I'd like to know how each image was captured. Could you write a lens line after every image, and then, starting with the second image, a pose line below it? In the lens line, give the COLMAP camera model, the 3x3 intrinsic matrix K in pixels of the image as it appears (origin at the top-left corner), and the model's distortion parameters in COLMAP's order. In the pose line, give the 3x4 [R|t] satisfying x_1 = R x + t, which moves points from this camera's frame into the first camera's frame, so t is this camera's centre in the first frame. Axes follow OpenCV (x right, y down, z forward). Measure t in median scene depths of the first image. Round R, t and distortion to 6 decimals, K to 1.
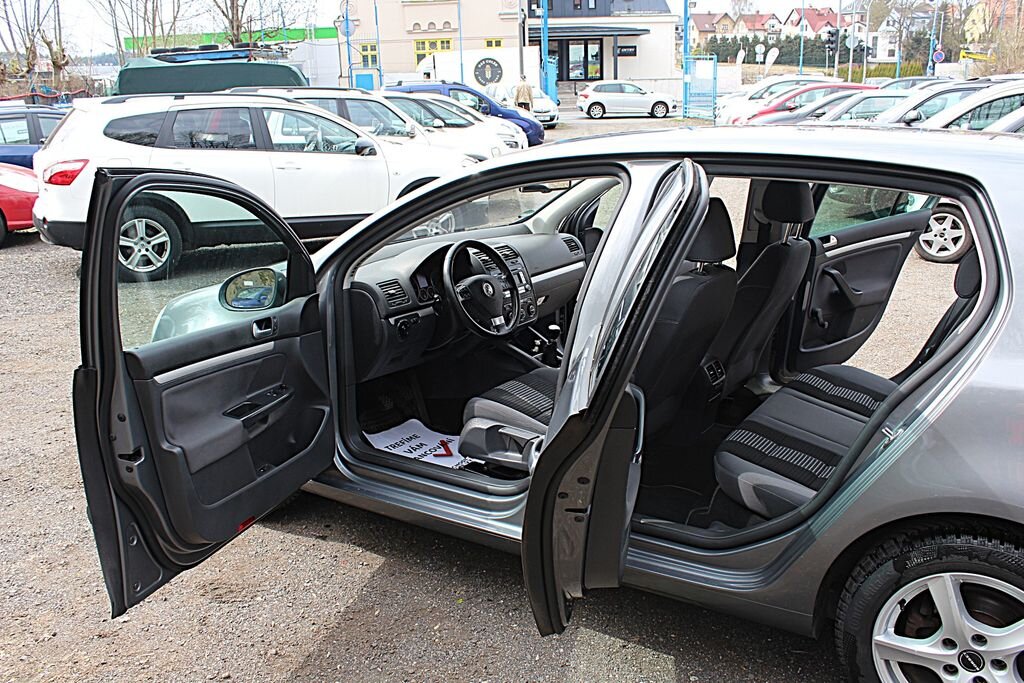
lens RADIAL K [[893.0, 0, 511.3], [0, 893.0, 353.7], [0, 0, 1]] dist [-0.160165, 0.150463]
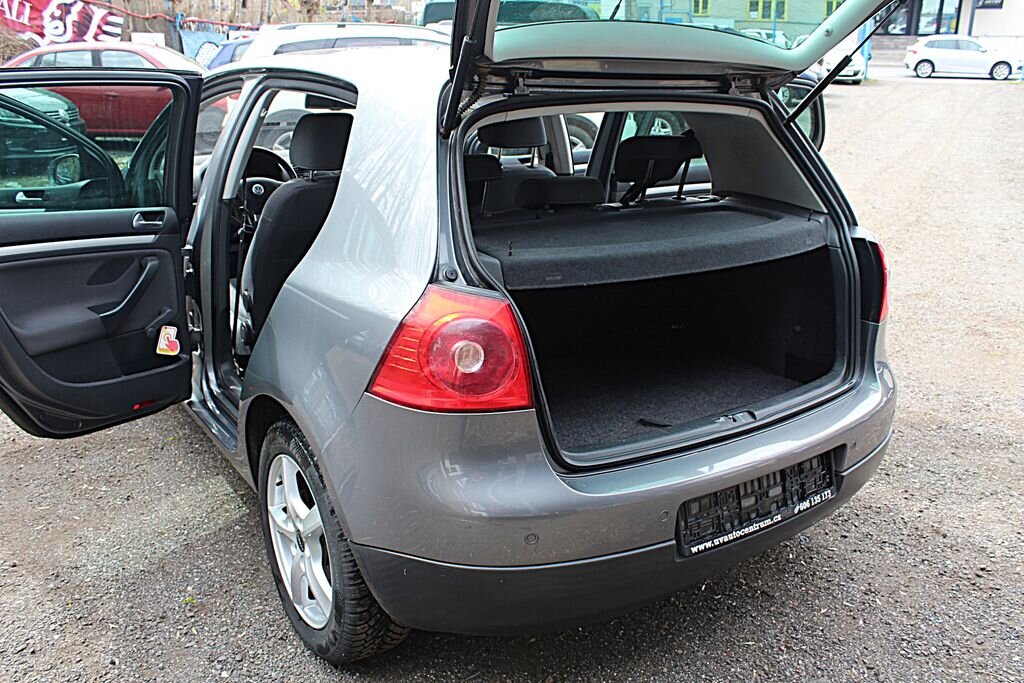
lens RADIAL K [[893.0, 0, 511.3], [0, 893.0, 353.7], [0, 0, 1]] dist [-0.160165, 0.150463]
pose [[0.916304, 0.158024, -0.367989, 0.117129], [-0.136614, 0.987082, 0.083706, -0.000310], [0.376463, -0.026428, 0.926055, 0.008820]]
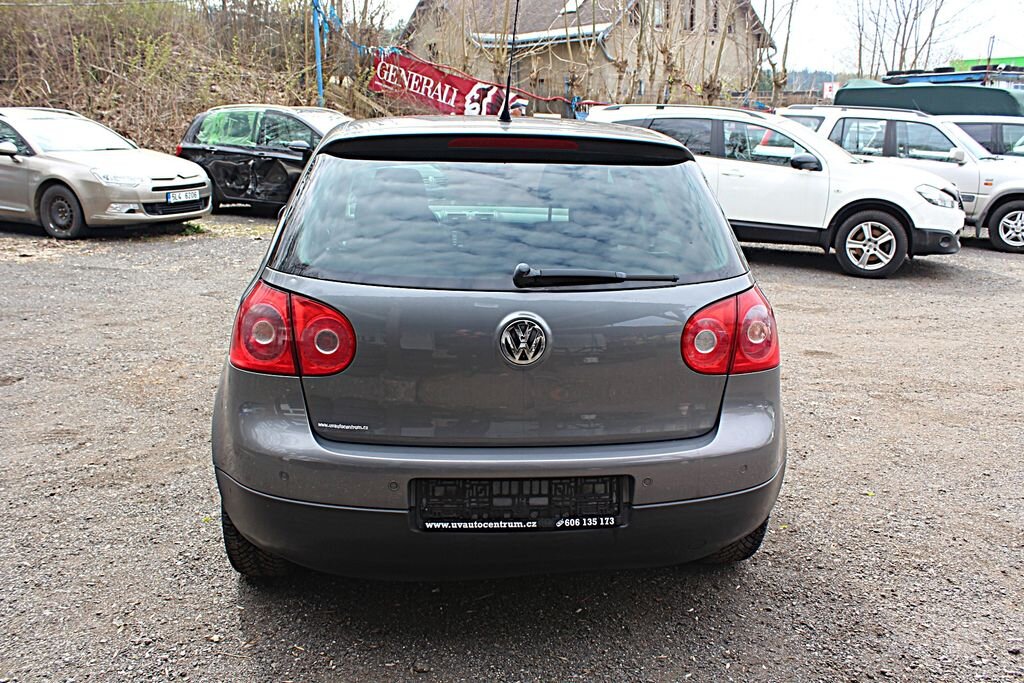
lens RADIAL K [[919.8, 0, 512.0], [0, 919.8, 341.5], [0, 0, 1]] dist [-0.171604, 0.178406]
pose [[0.614959, 0.199898, -0.762802, 0.194891], [-0.234928, 0.969853, 0.064762, -0.006673], [0.752751, 0.139377, 0.643381, 0.035235]]
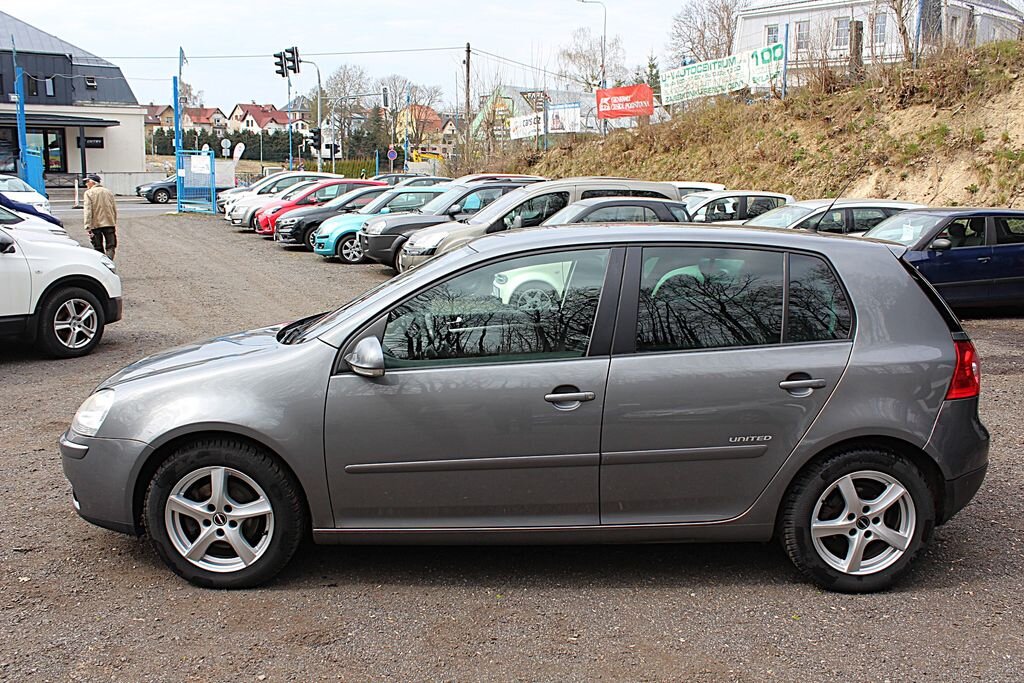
lens RADIAL K [[925.1, 0, 508.3], [0, 925.1, 343.8], [0, 0, 1]] dist [-0.167146, 0.171205]
pose [[0.823404, -0.065513, 0.563662, -0.109492], [0.131831, 0.988221, -0.077720, 0.004497], [-0.551930, 0.138303, 0.822341, -0.016985]]
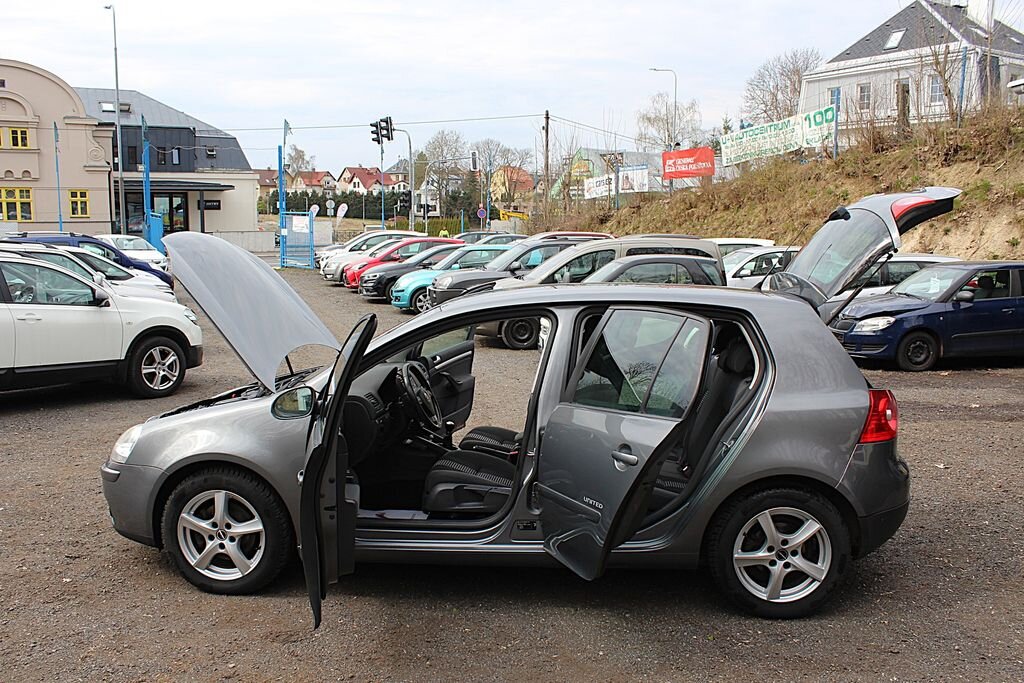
lens RADIAL K [[872.5, 0, 508.0], [0, 872.5, 349.0], [0, 0, 1]] dist [-0.171700, 0.162043]
pose [[0.879130, -0.036506, 0.475182, -0.091607], [0.114495, 0.984039, -0.136227, 0.009437], [-0.462625, 0.174167, 0.869278, -0.047150]]
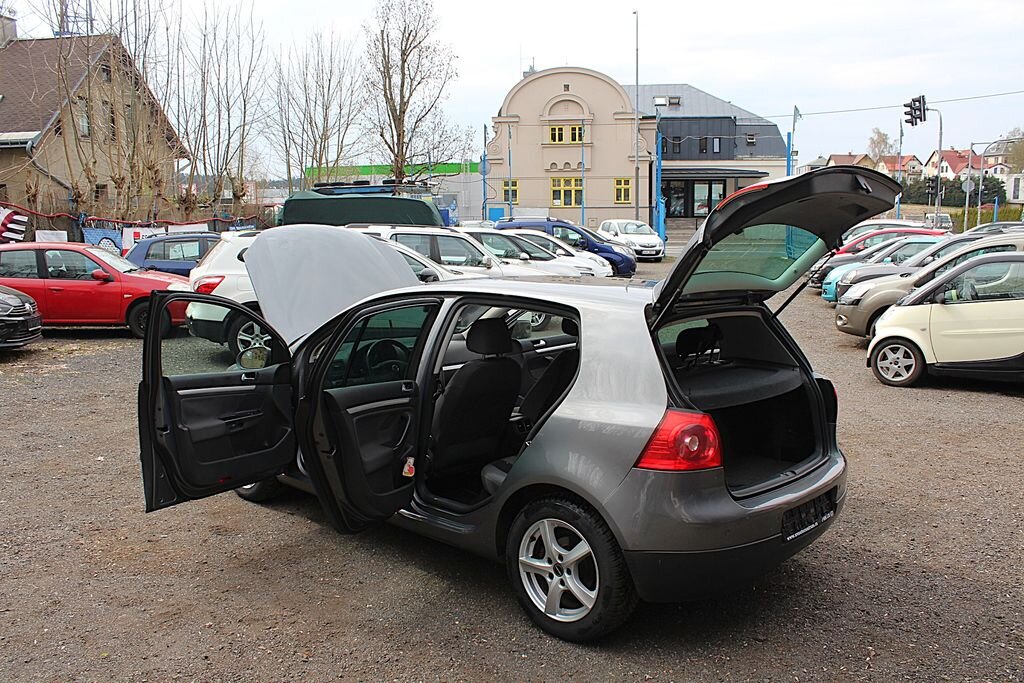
lens RADIAL K [[872.5, 0, 508.0], [0, 872.5, 349.0], [0, 0, 1]] dist [-0.171700, 0.162043]
pose [[0.982843, 0.047874, -0.178124, 0.074733], [-0.072535, 0.988238, -0.134627, 0.015243], [0.169584, 0.145237, 0.974755, -0.088071]]
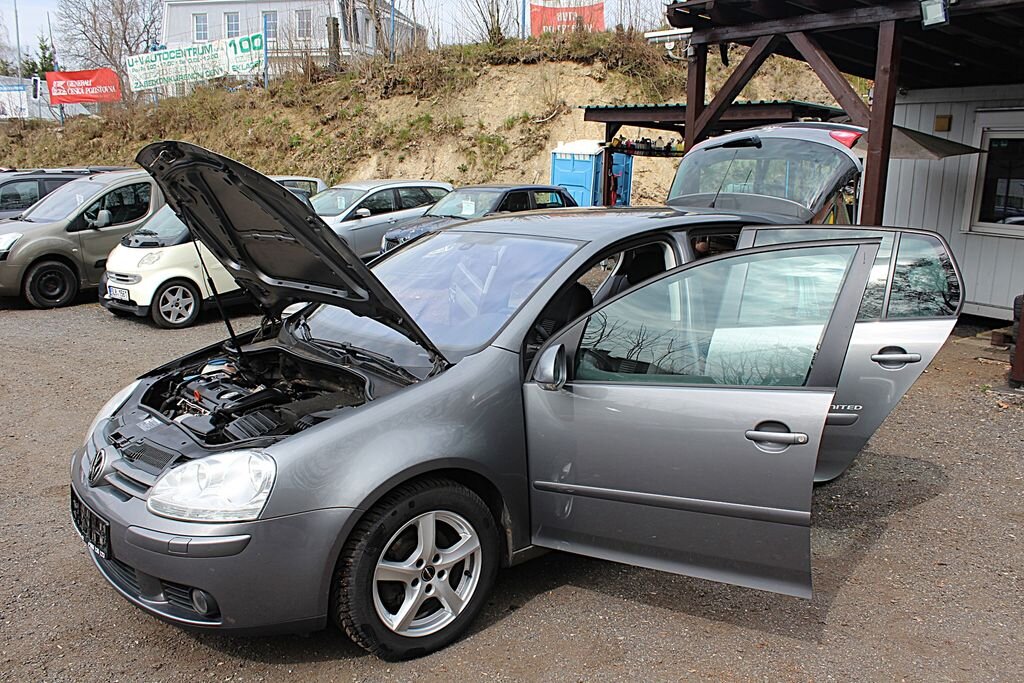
lens RADIAL K [[872.5, 0, 508.0], [0, 872.5, 349.0], [0, 0, 1]] dist [-0.171700, 0.162043]
pose [[0.278466, -0.167174, 0.945785, -0.185686], [0.259932, 0.961104, 0.093351, -0.029477], [-0.924604, 0.219845, 0.311089, 0.104750]]
